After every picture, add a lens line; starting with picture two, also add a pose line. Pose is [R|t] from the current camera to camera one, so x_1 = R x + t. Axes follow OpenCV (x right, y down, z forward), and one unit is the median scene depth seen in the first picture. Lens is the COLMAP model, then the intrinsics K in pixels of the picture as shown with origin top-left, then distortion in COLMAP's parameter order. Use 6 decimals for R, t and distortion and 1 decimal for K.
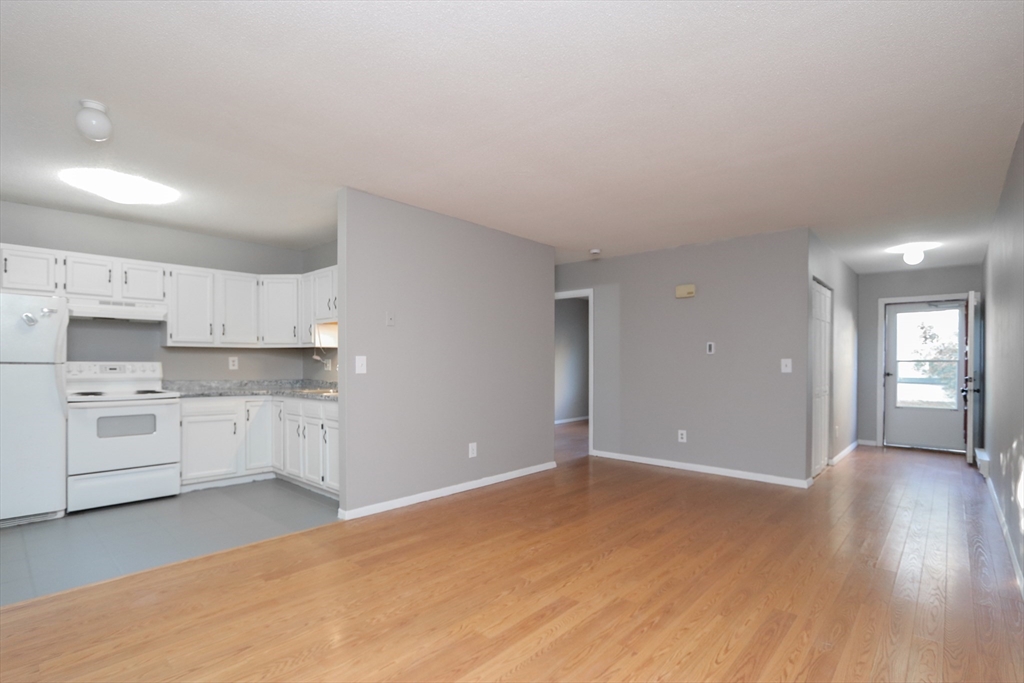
lens RADIAL K [[489.7, 0, 491.7], [0, 489.7, 367.1], [0, 0, 1]] dist [-0.011447, -0.000103]
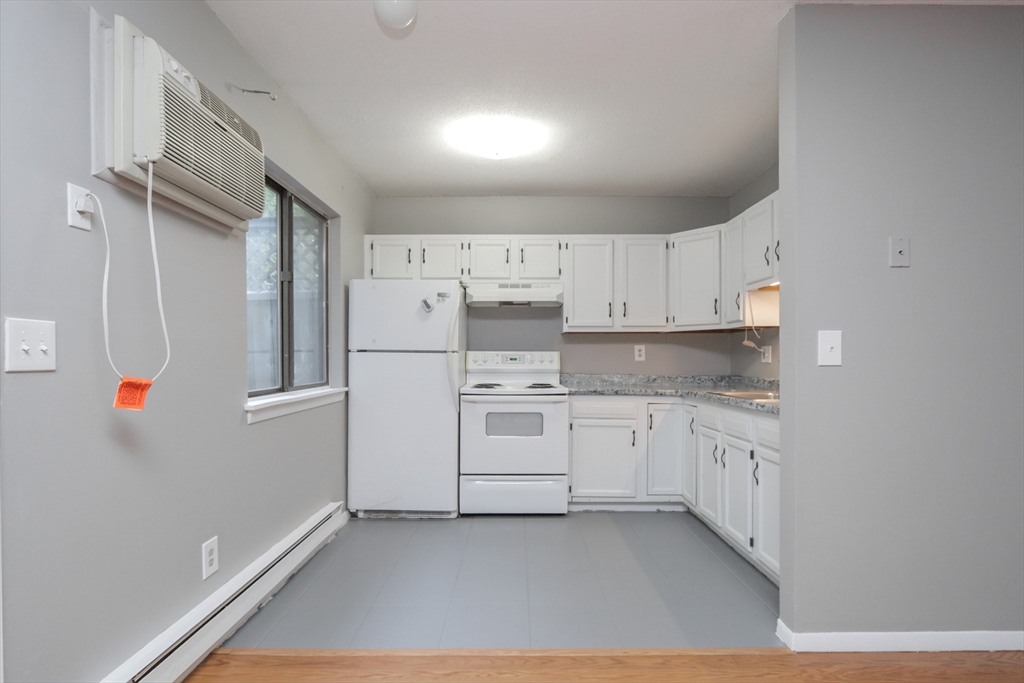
lens RADIAL K [[496.0, 0, 510.5], [0, 496.0, 361.7], [0, 0, 1]] dist [-0.014958, 0.000017]
pose [[0.684039, 0.002778, -0.729440, -0.096399], [-0.004995, 0.999987, -0.000876, 0.008914], [0.729428, 0.004243, 0.684044, 0.331060]]
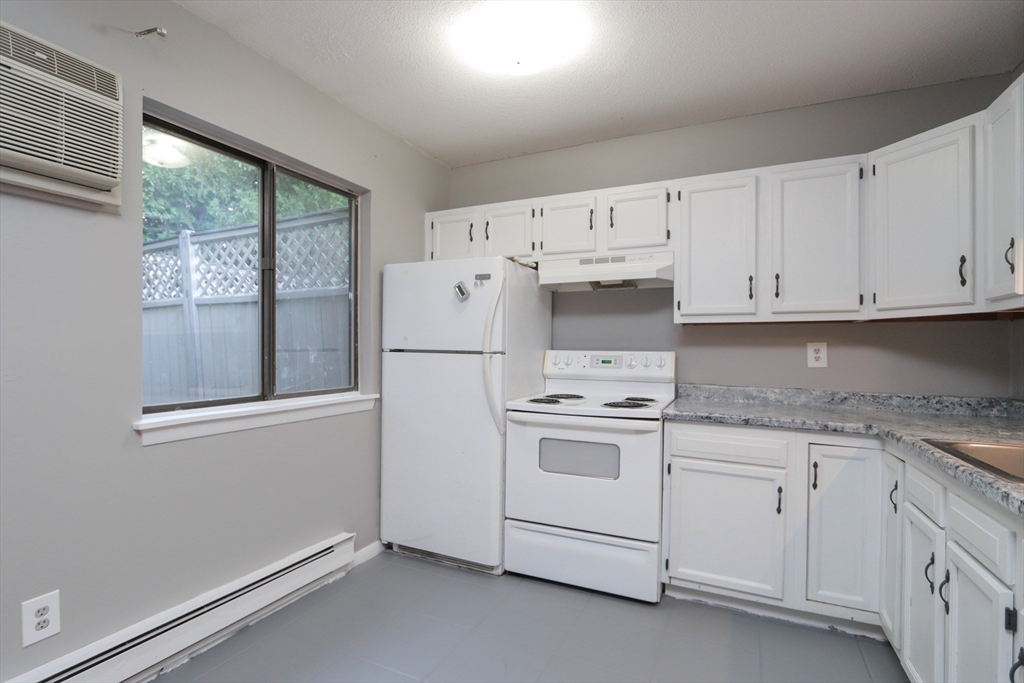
lens RADIAL K [[489.1, 0, 501.1], [0, 489.1, 349.0], [0, 0, 1]] dist [-0.010364, 0.000401]
pose [[0.296276, -0.001343, -0.955102, -0.171934], [-0.015577, 0.999859, -0.006238, -0.006549], [0.954975, 0.016726, 0.296213, 0.612072]]
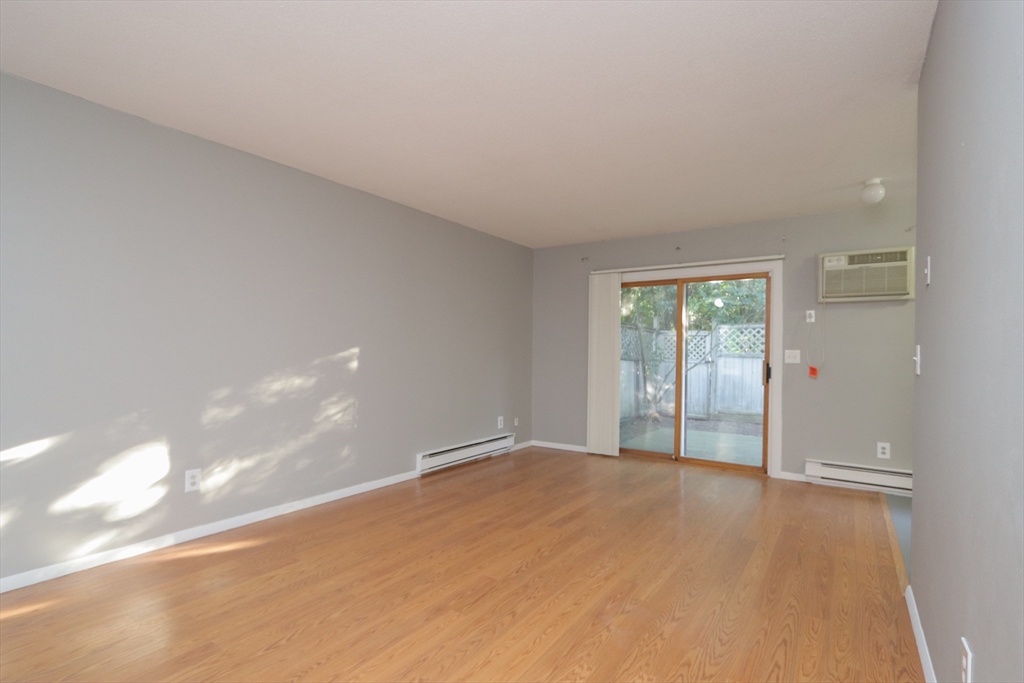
lens RADIAL K [[489.1, 0, 501.1], [0, 489.1, 349.0], [0, 0, 1]] dist [-0.010364, 0.000401]
pose [[-0.990609, -0.014008, -0.136008, 0.258710], [-0.014951, 0.999871, 0.005914, -0.011400], [0.135908, 0.007892, -0.990690, 1.206232]]
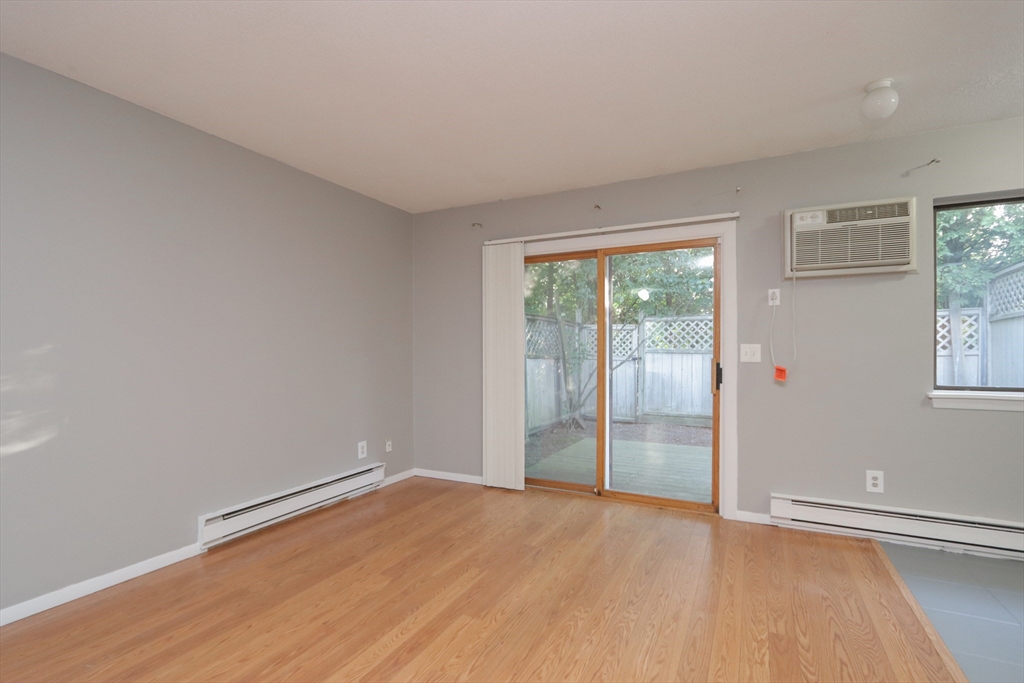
lens RADIAL K [[483.2, 0, 503.2], [0, 483.2, 350.3], [0, 0, 1]] dist [-0.008043, 0.000401]
pose [[-0.961853, 0.000242, -0.273567, 0.087390], [-0.003260, 0.999918, 0.012346, -0.010216], [0.273547, 0.012766, -0.961774, 0.897237]]
